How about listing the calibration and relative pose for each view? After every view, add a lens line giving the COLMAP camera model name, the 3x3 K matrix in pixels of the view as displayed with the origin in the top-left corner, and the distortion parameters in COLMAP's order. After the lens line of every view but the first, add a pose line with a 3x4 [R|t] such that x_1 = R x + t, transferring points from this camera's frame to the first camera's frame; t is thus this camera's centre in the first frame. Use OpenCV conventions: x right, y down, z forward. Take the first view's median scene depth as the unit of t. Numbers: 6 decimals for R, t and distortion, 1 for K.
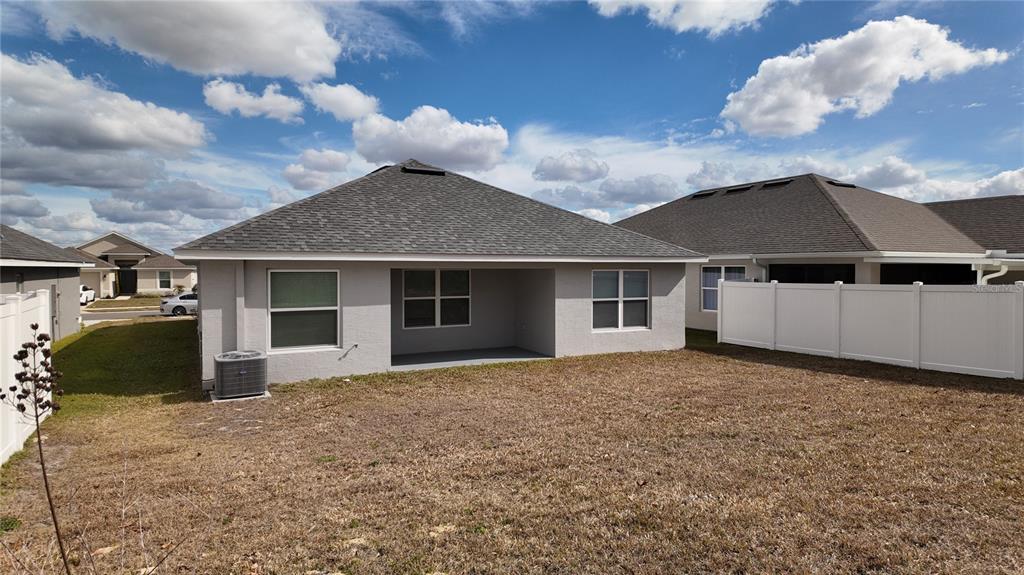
lens RADIAL K [[599.2, 0, 511.8], [0, 599.2, 281.8], [0, 0, 1]] dist [0.070689, -0.084489]
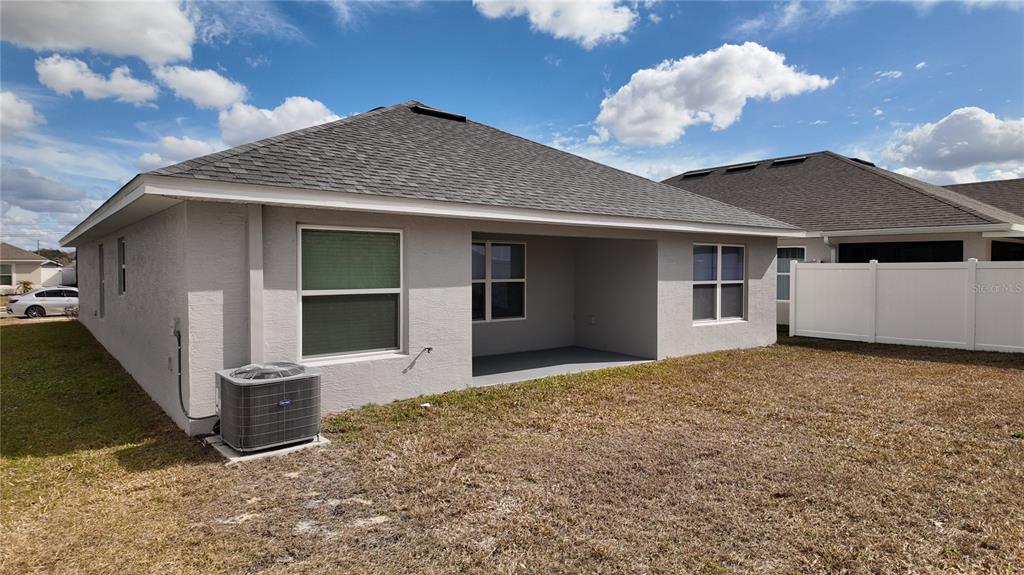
lens RADIAL K [[595.8, 0, 509.1], [0, 595.8, 284.9], [0, 0, 1]] dist [0.072293, -0.057209]
pose [[0.982483, -0.004125, 0.186306, -0.233402], [0.003104, 0.999979, 0.005773, 0.027243], [-0.186325, -0.005094, 0.982475, 0.288943]]
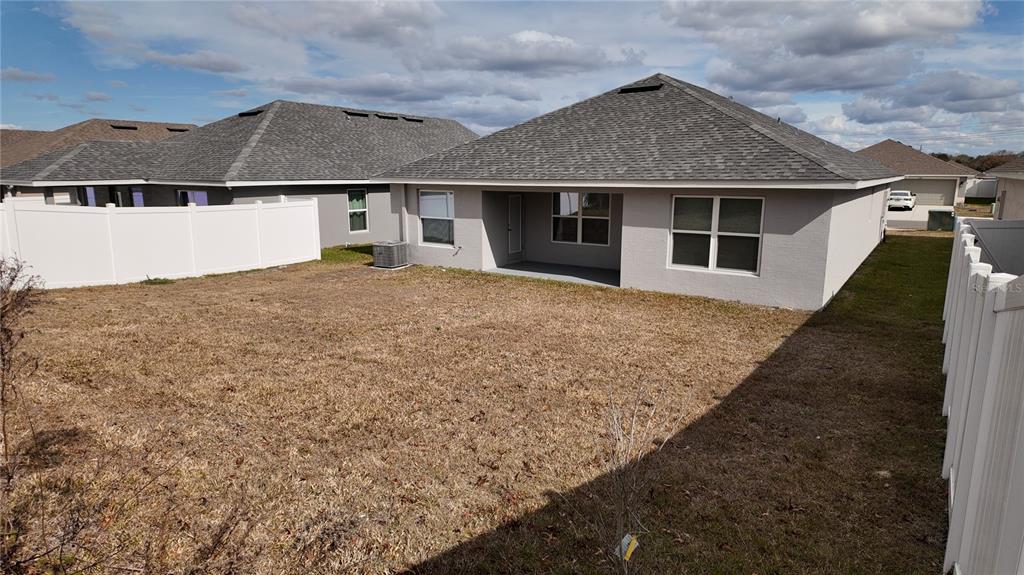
lens RADIAL K [[599.2, 0, 511.8], [0, 599.2, 281.8], [0, 0, 1]] dist [0.070689, -0.084489]
pose [[0.455055, 0.160208, -0.875933, 0.790923], [-0.017637, 0.985111, 0.171014, -0.041386], [0.890289, -0.062372, 0.451105, 0.388506]]
